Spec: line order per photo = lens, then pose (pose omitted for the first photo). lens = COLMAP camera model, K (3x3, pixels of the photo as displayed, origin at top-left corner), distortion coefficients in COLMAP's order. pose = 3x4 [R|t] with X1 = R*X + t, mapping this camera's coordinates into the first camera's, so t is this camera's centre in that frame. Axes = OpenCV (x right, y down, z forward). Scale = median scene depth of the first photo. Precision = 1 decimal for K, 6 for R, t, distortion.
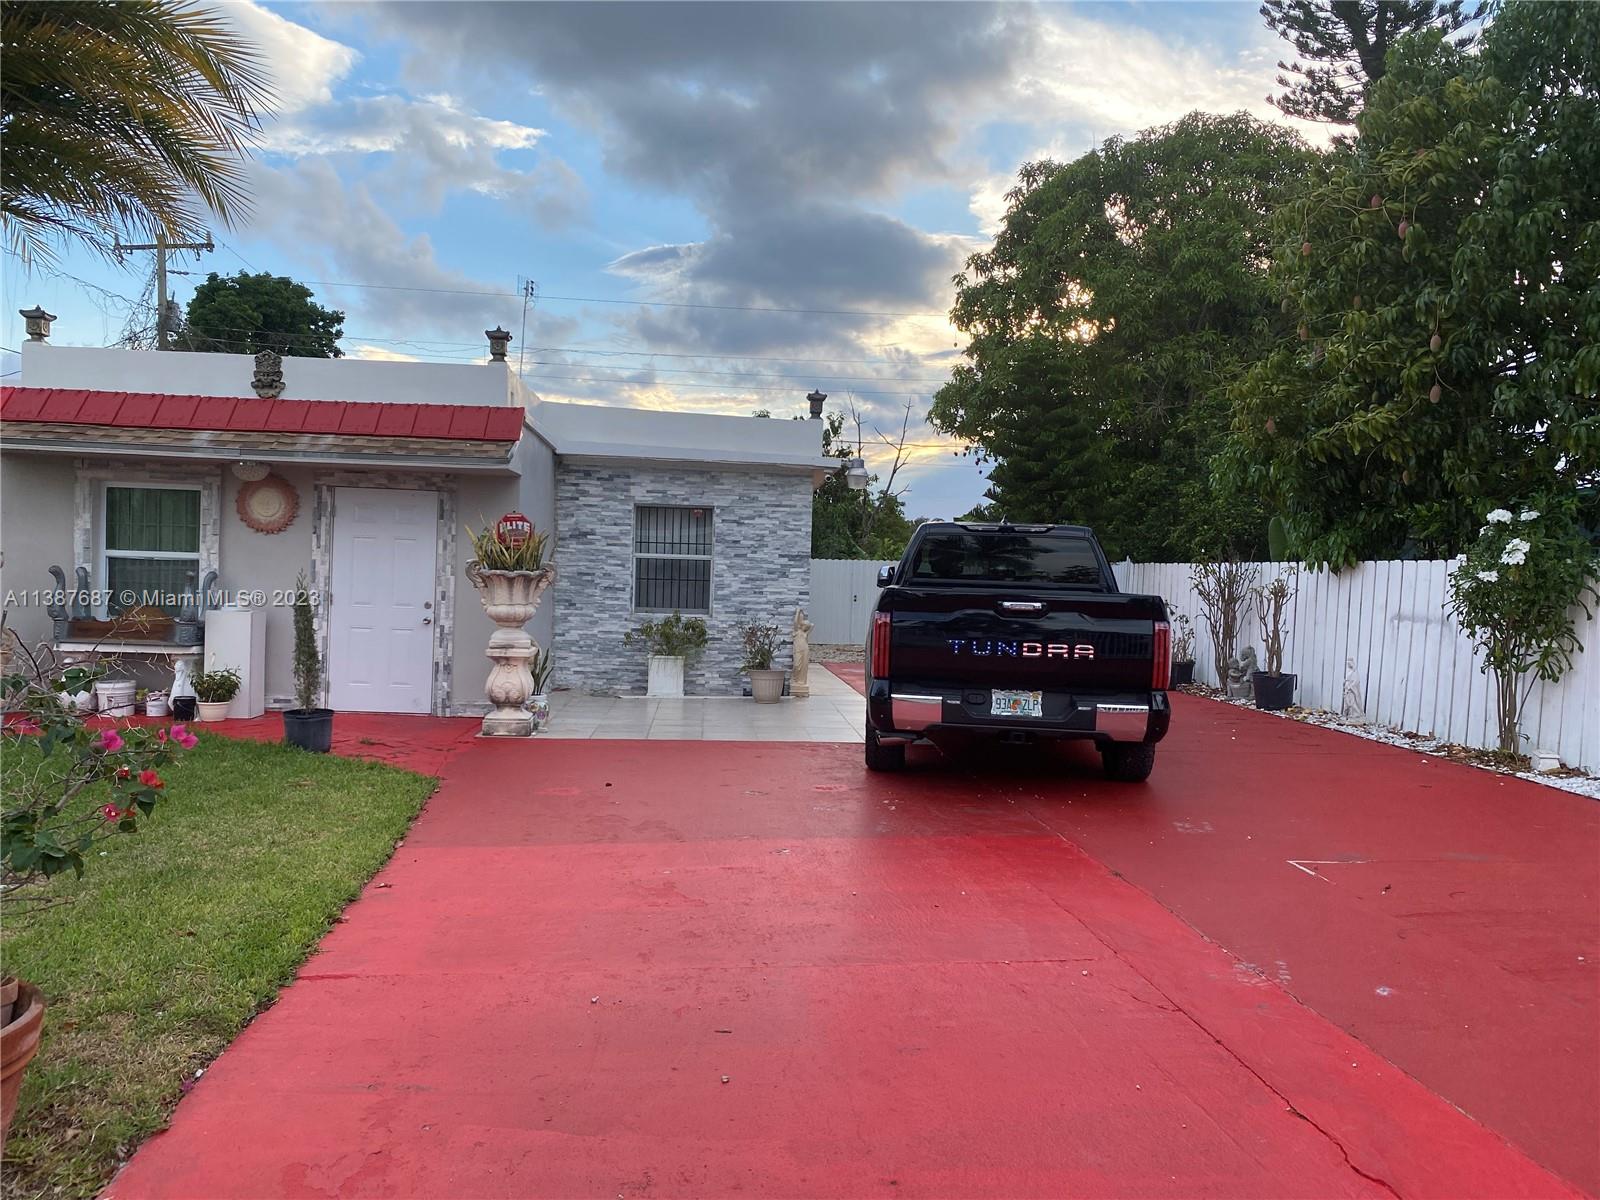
lens RADIAL K [[1212.4, 0, 851.8], [0, 1212.4, 607.6], [0, 0, 1]] dist [0.035830, -0.080166]
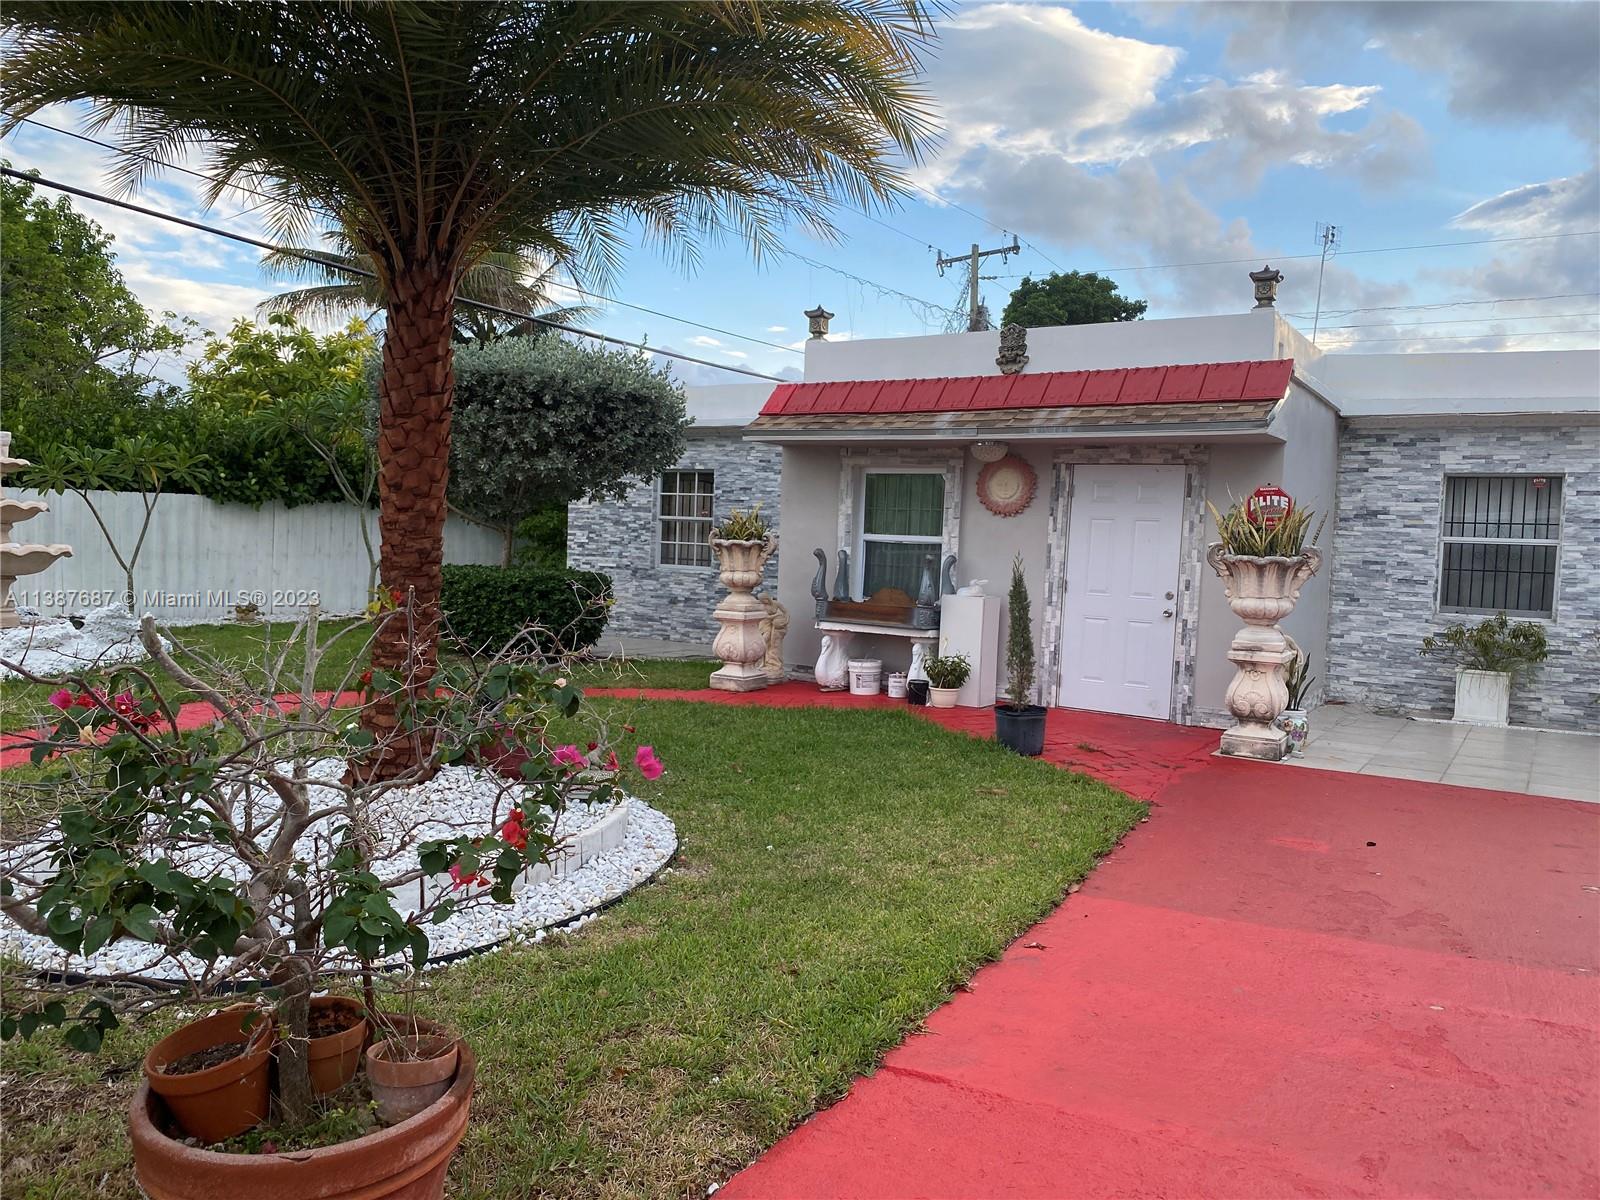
lens RADIAL K [[1166.8, 0, 827.8], [0, 1166.8, 596.8], [0, 0, 1]] dist [0.029389, -0.030164]
pose [[0.773687, 0.028339, -0.632934, -0.006503], [-0.028713, 0.999541, 0.009654, -0.002398], [0.632917, 0.010704, 0.774145, 0.200190]]
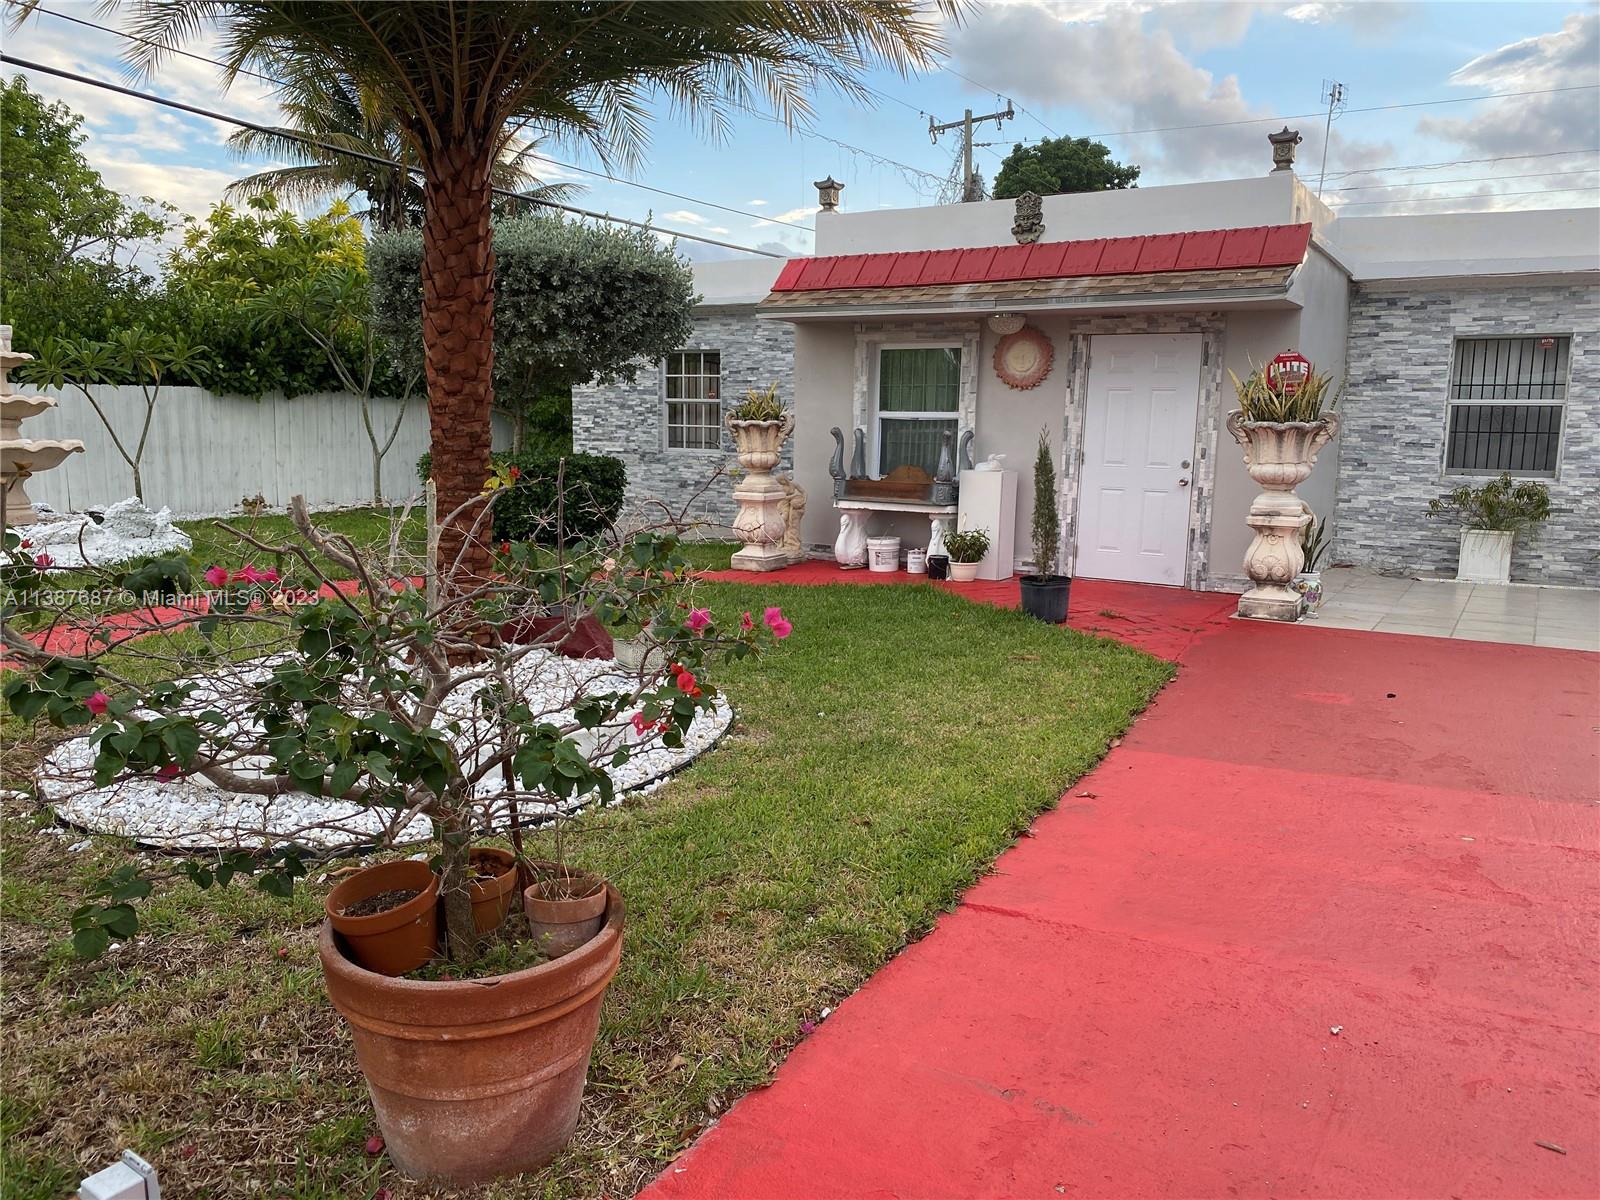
lens RADIAL K [[1166.8, 0, 827.8], [0, 1166.8, 596.8], [0, 0, 1]] dist [0.029389, -0.030164]
pose [[0.787363, 0.070231, -0.612476, -0.024831], [-0.004812, 0.994160, 0.107811, 0.003275], [0.616471, -0.081939, 0.783103, 0.167714]]
